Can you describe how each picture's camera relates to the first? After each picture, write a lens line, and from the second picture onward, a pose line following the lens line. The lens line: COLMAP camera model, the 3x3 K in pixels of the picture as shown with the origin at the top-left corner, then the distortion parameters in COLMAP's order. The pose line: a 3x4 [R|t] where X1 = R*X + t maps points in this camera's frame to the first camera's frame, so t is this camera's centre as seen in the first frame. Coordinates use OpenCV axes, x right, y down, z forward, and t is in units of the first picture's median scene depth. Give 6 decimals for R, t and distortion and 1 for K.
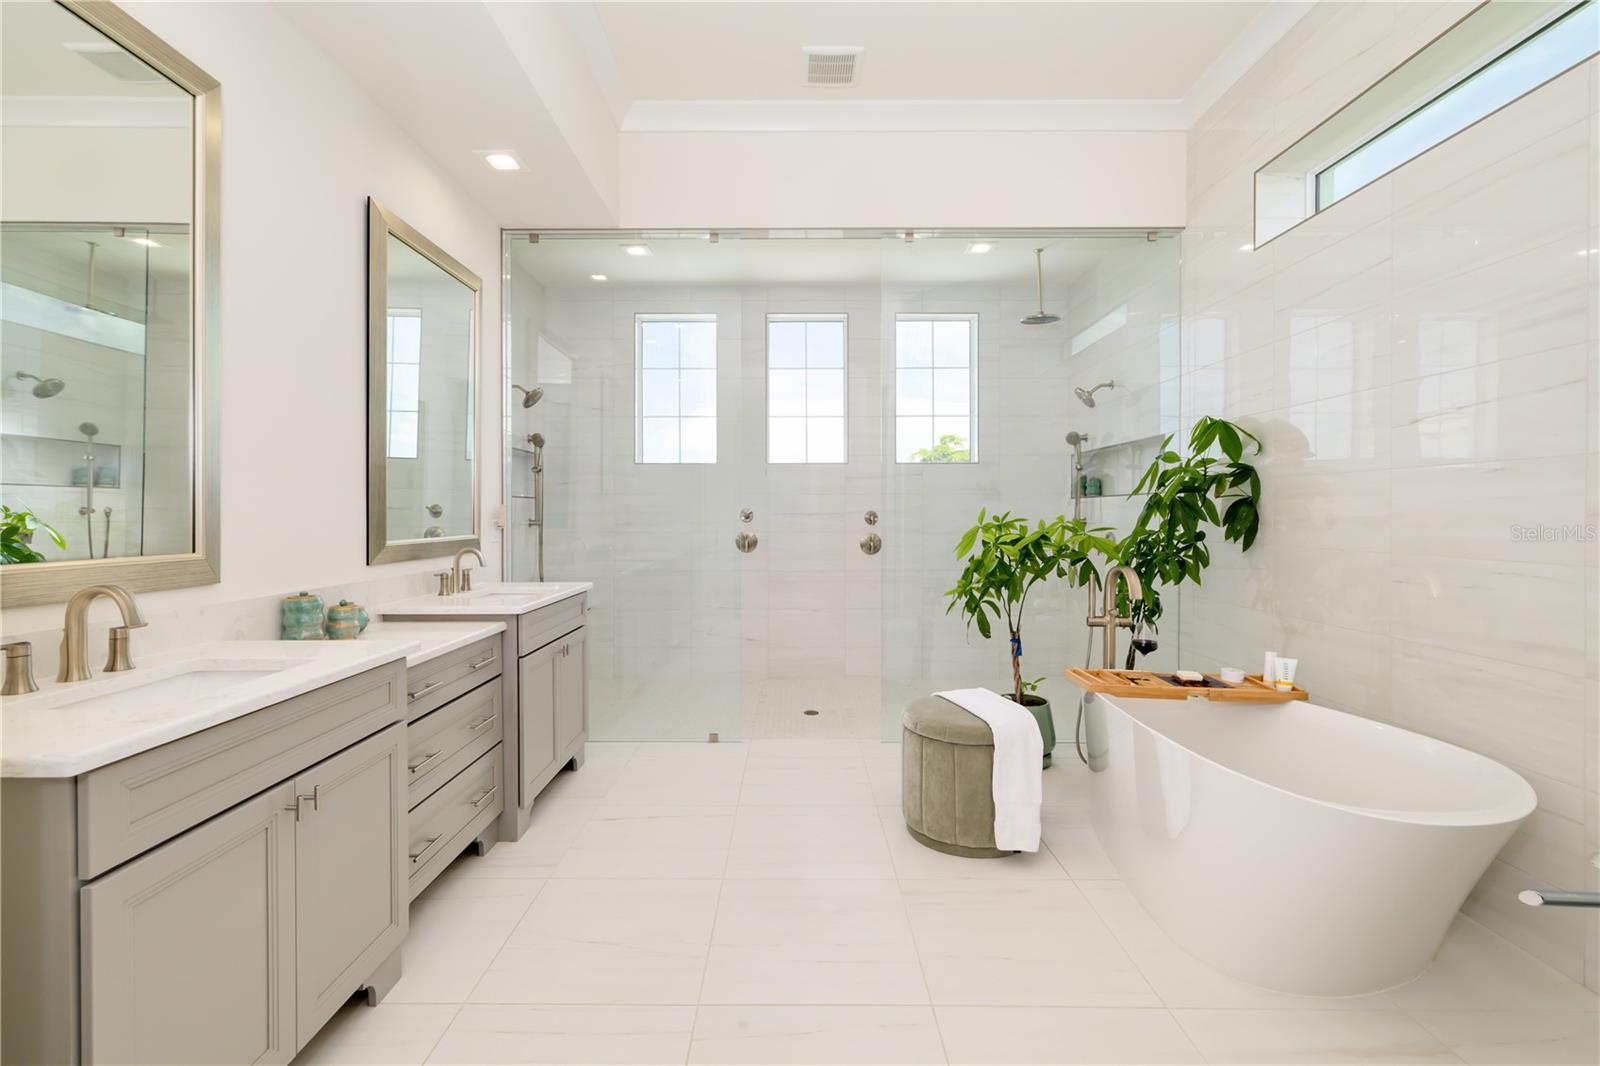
lens RADIAL K [[678.9, 0, 799.8], [0, 678.9, 507.0], [0, 0, 1]] dist [0.001544, -0.000081]
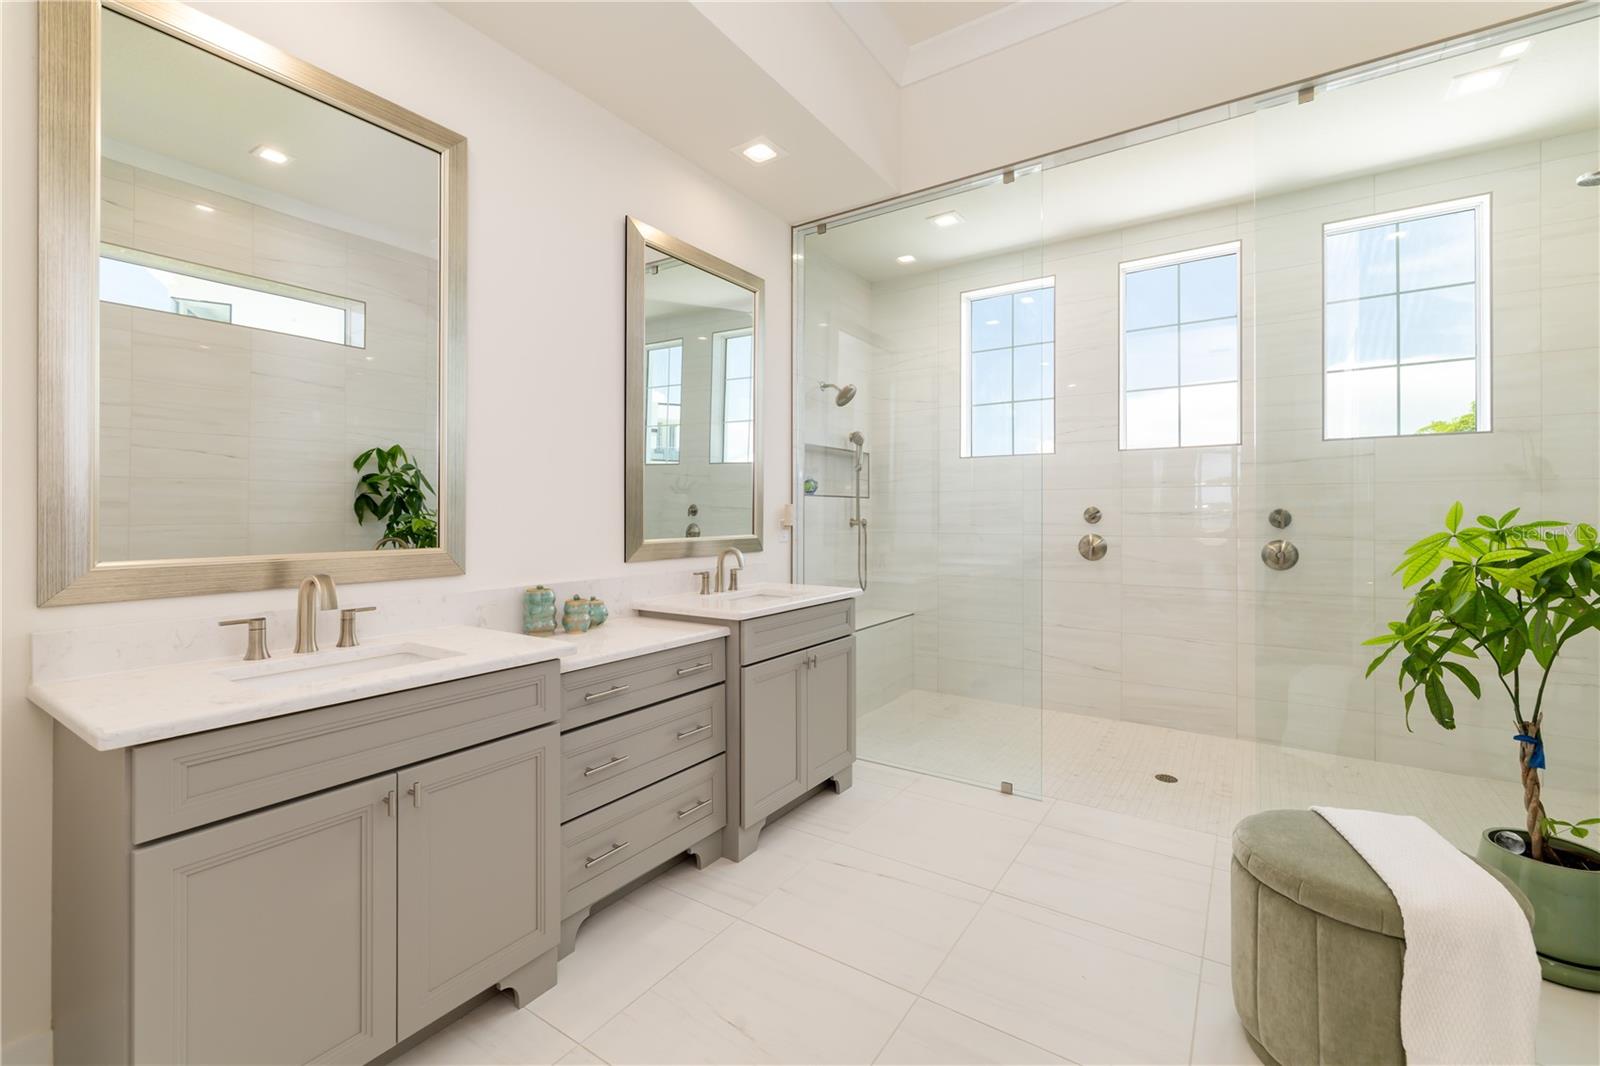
lens RADIAL K [[678.9, 0, 799.8], [0, 678.9, 507.0], [0, 0, 1]] dist [0.001544, -0.000081]
pose [[0.827624, -0.007105, -0.561237, 0.181748], [0.006981, 0.999973, -0.002365, 0.003690], [0.561239, -0.001961, 0.827651, 0.266314]]
